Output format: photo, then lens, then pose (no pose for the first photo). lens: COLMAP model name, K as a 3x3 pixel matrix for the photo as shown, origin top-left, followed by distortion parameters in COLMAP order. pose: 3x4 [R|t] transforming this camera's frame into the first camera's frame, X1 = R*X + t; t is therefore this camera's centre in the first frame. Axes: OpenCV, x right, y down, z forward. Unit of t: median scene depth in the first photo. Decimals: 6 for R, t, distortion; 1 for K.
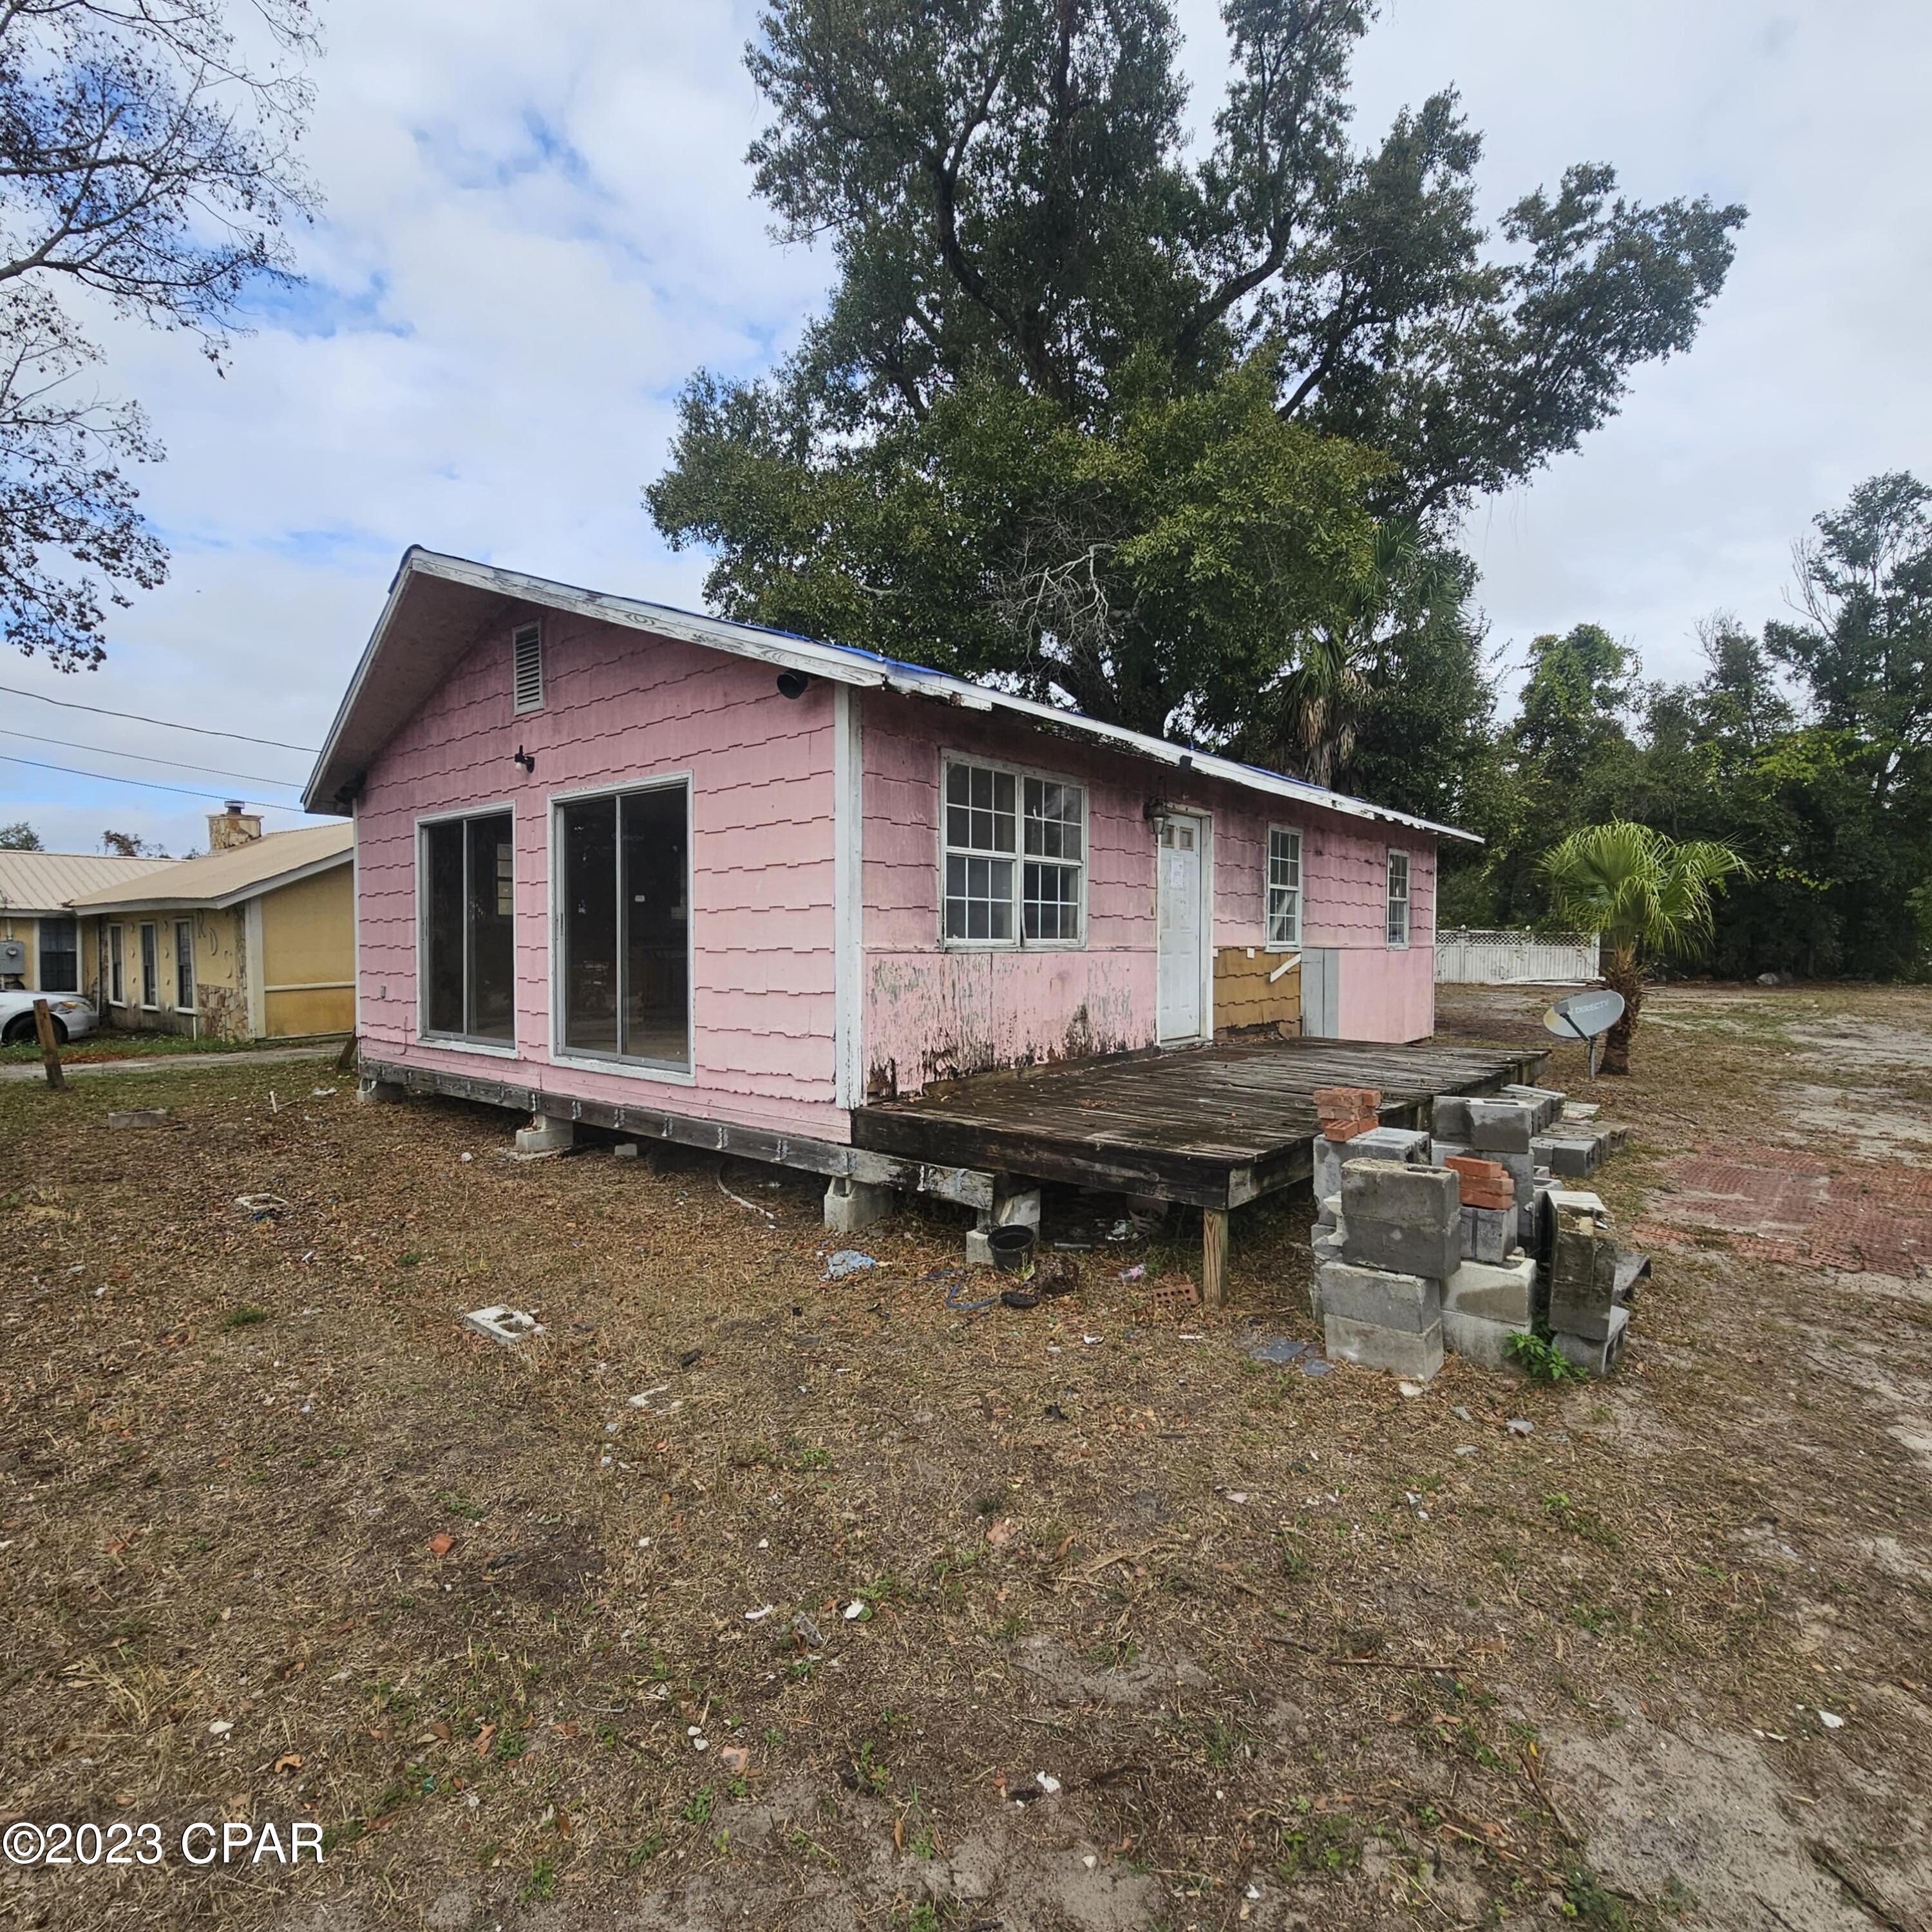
lens RADIAL K [[1075.5, 0, 952.0], [0, 1075.5, 966.3], [0, 0, 1]] dist [-0.000644, -0.000757]
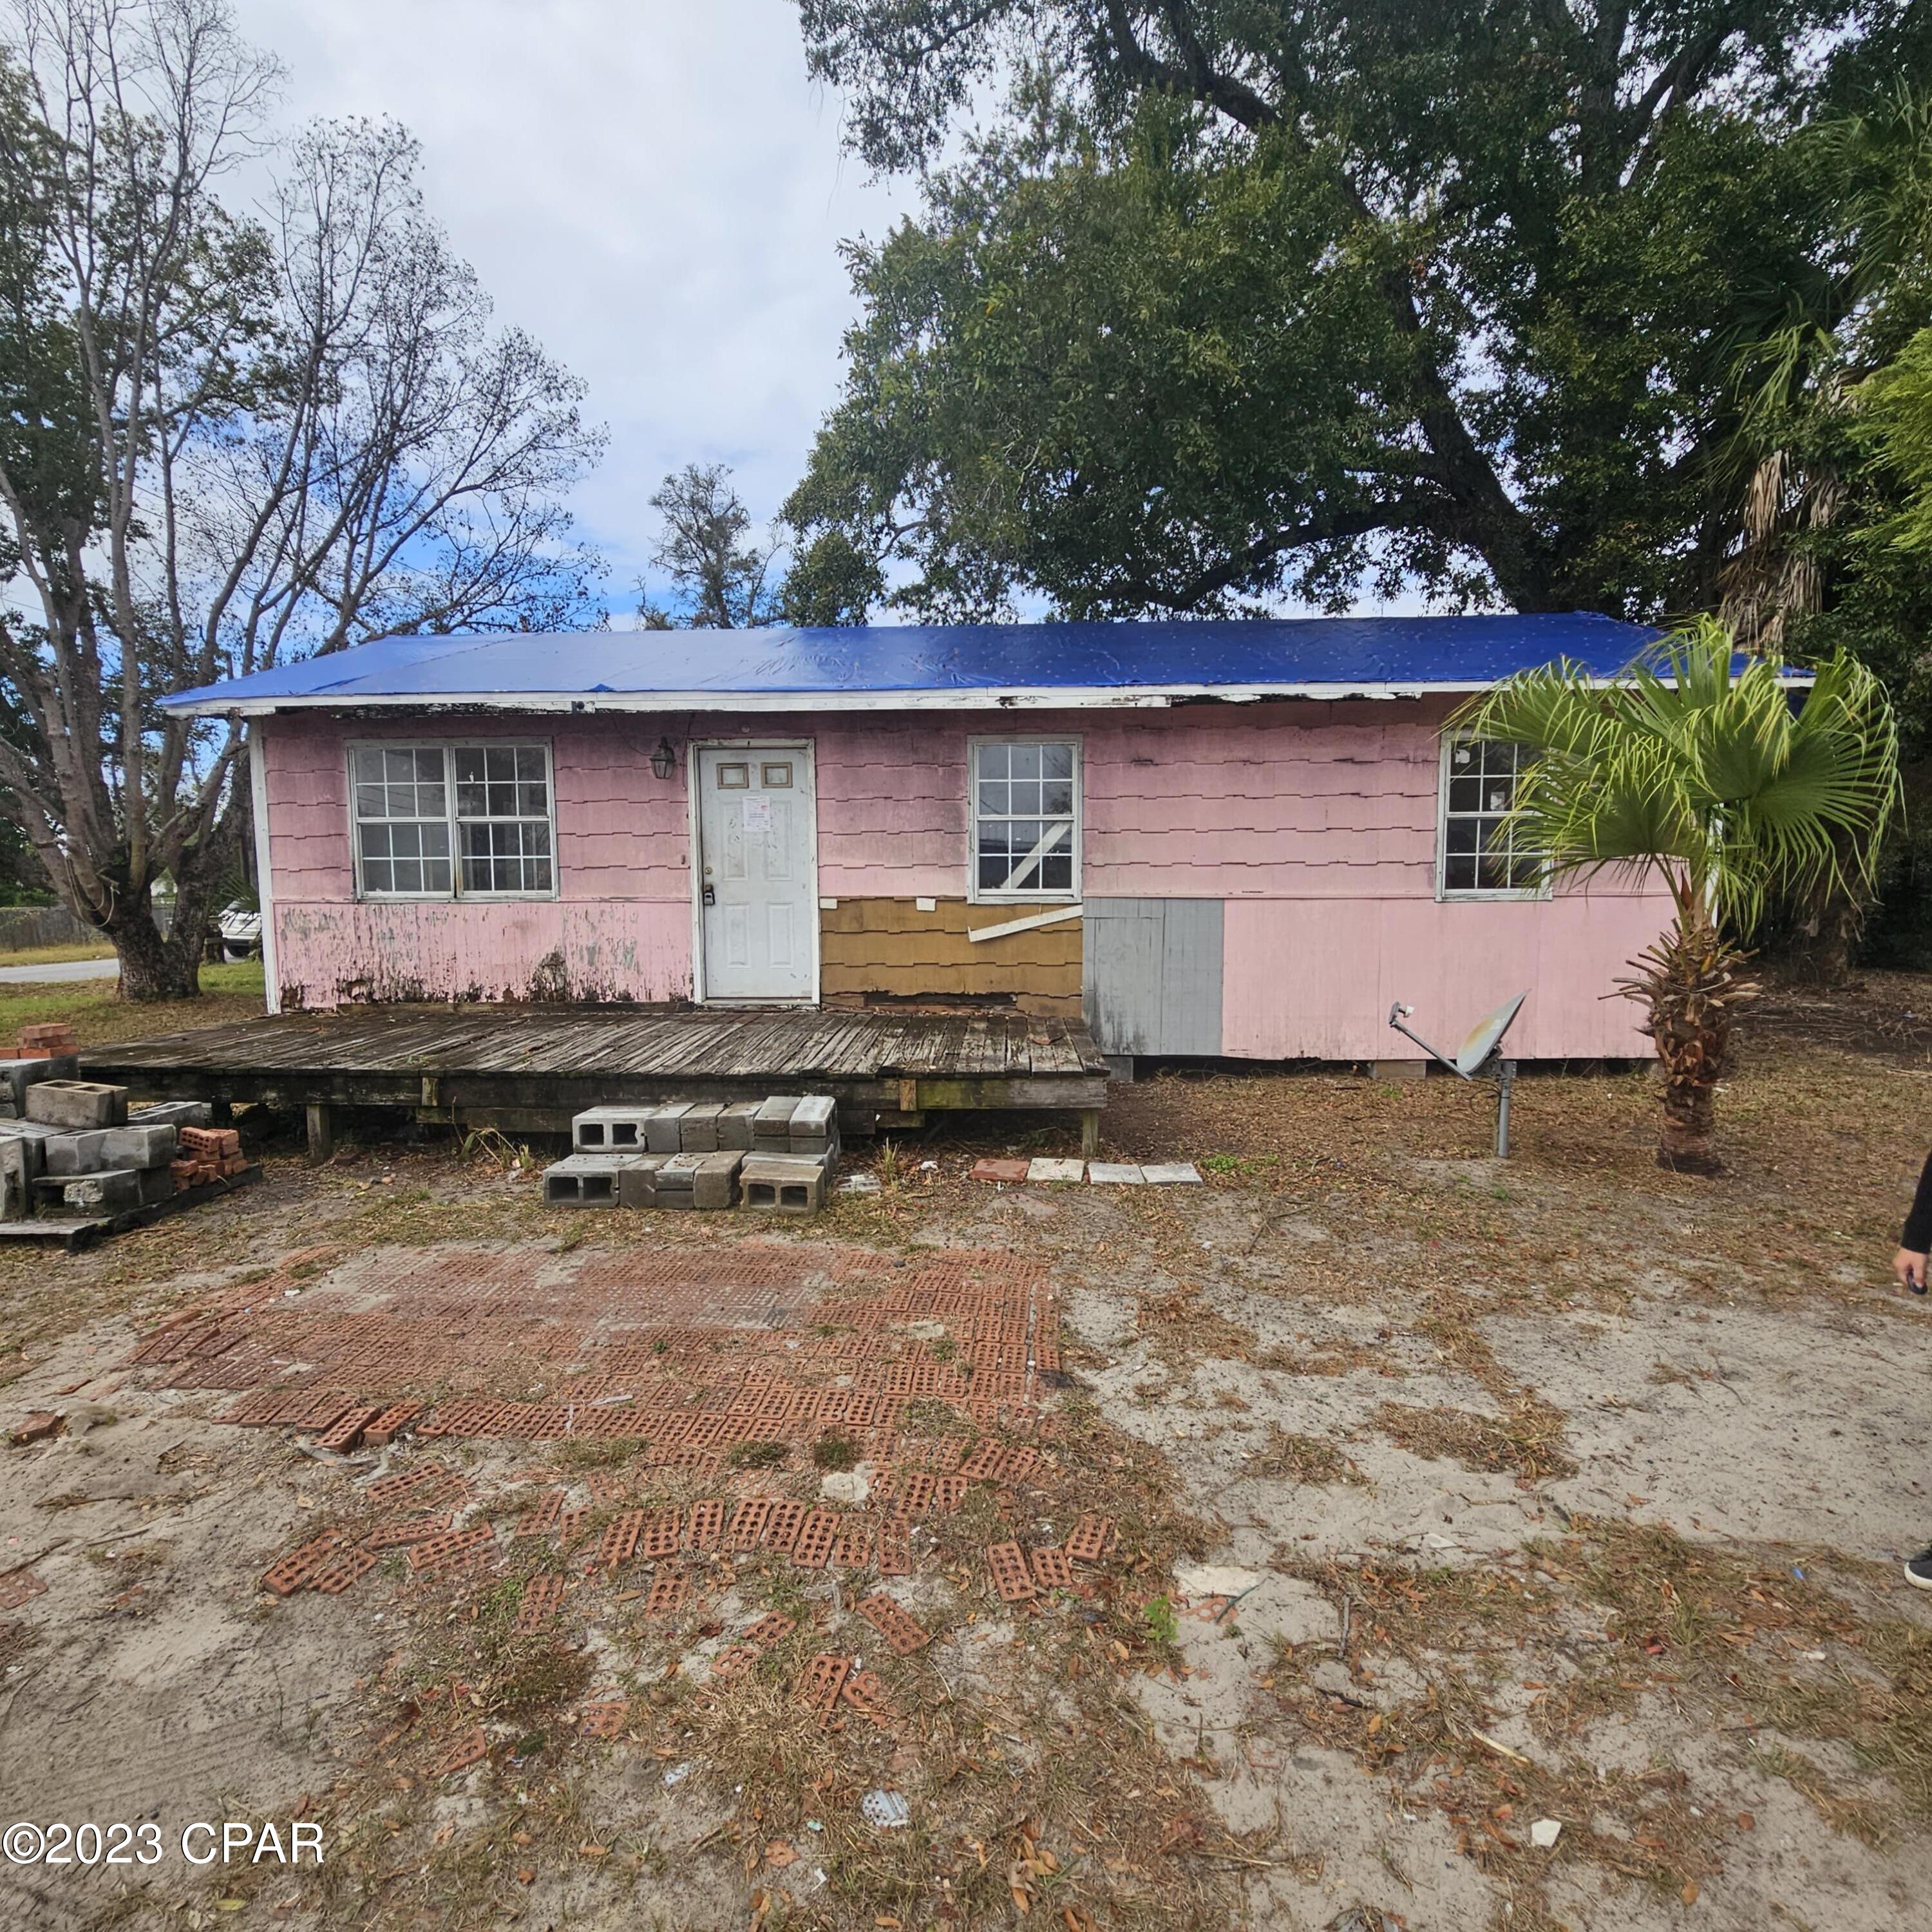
lens RADIAL K [[1075.5, 0, 961.3], [0, 1075.5, 969.4], [0, 0, 1]] dist [-0.000644, -0.000757]
pose [[0.595142, 0.050322, -0.802044, 1.148133], [-0.012719, 0.998502, 0.053210, -0.008651], [0.803520, -0.021467, 0.594891, 0.654282]]
